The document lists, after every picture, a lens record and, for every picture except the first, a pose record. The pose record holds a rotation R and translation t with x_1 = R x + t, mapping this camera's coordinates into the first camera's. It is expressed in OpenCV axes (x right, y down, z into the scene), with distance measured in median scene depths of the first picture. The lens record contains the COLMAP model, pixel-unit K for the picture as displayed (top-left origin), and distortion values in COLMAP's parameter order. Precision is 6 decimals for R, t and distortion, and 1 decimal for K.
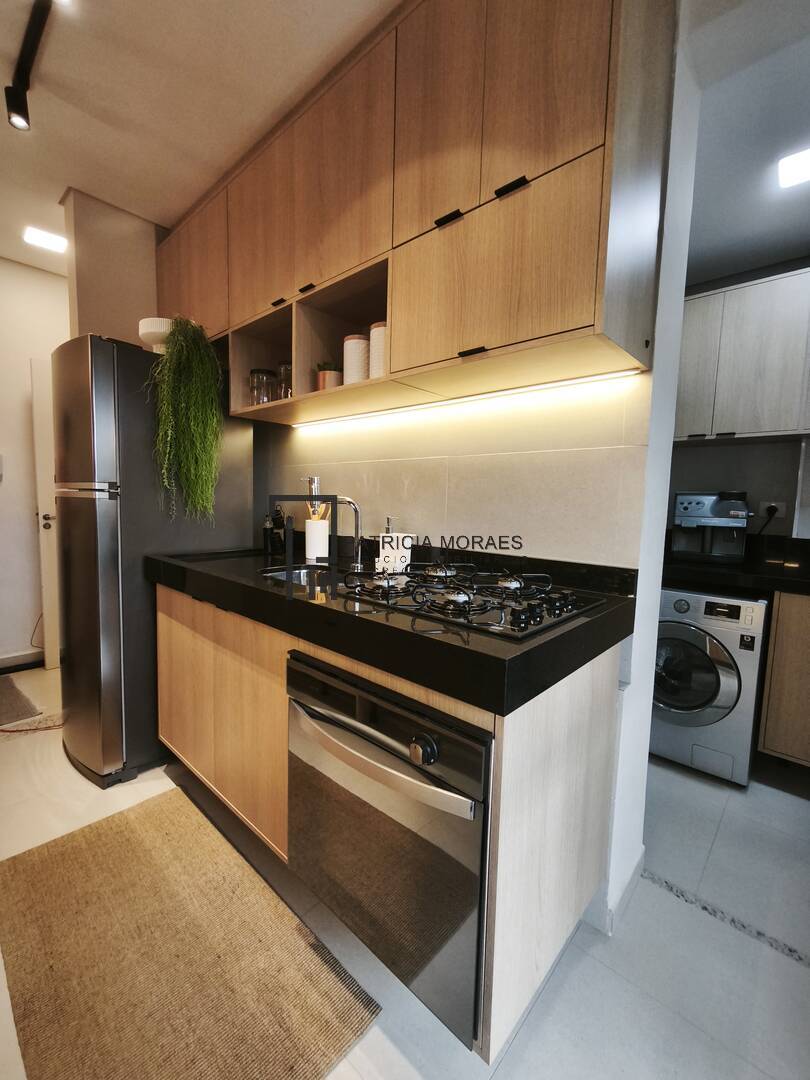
lens RADIAL K [[454.0, 0, 407.1], [0, 454.0, 540.9], [0, 0, 1]] dist [0.004319, -0.000272]
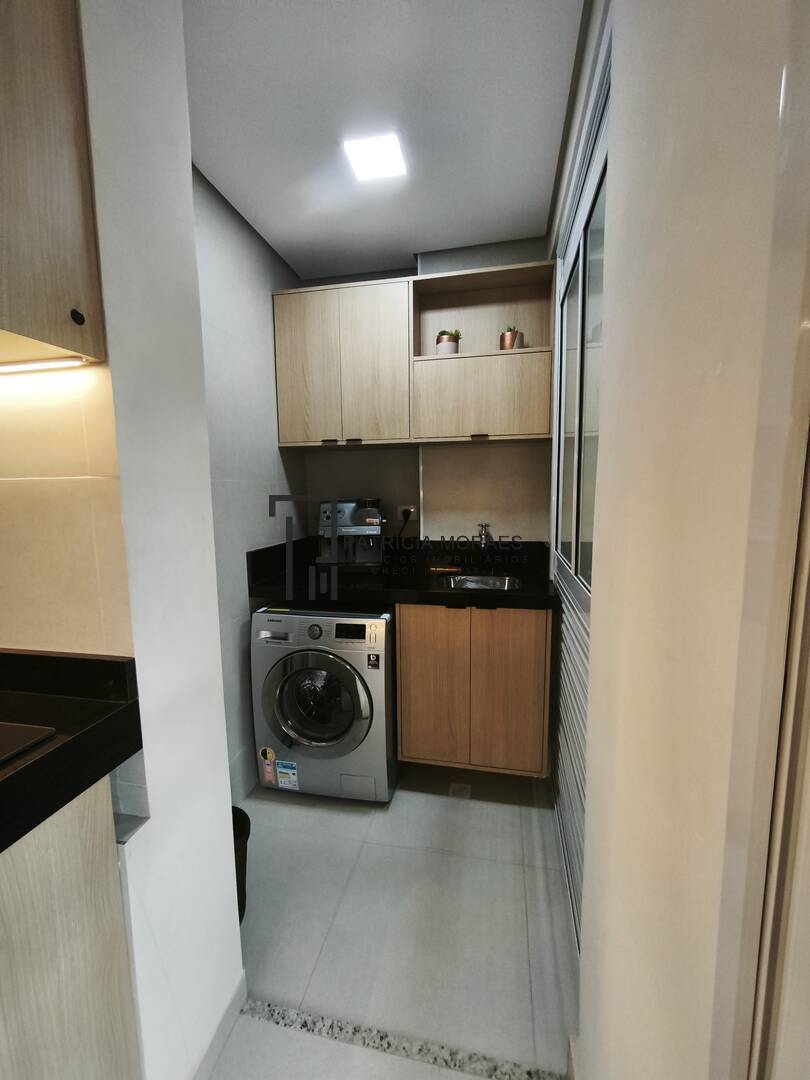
lens RADIAL K [[454.0, 0, 399.9], [0, 454.0, 538.6], [0, 0, 1]] dist [0.004319, -0.000272]
pose [[0.864296, -0.089958, 0.494873, 0.334768], [0.078386, 0.995945, 0.044141, -0.071332], [-0.496837, 0.000640, 0.867843, 0.135442]]
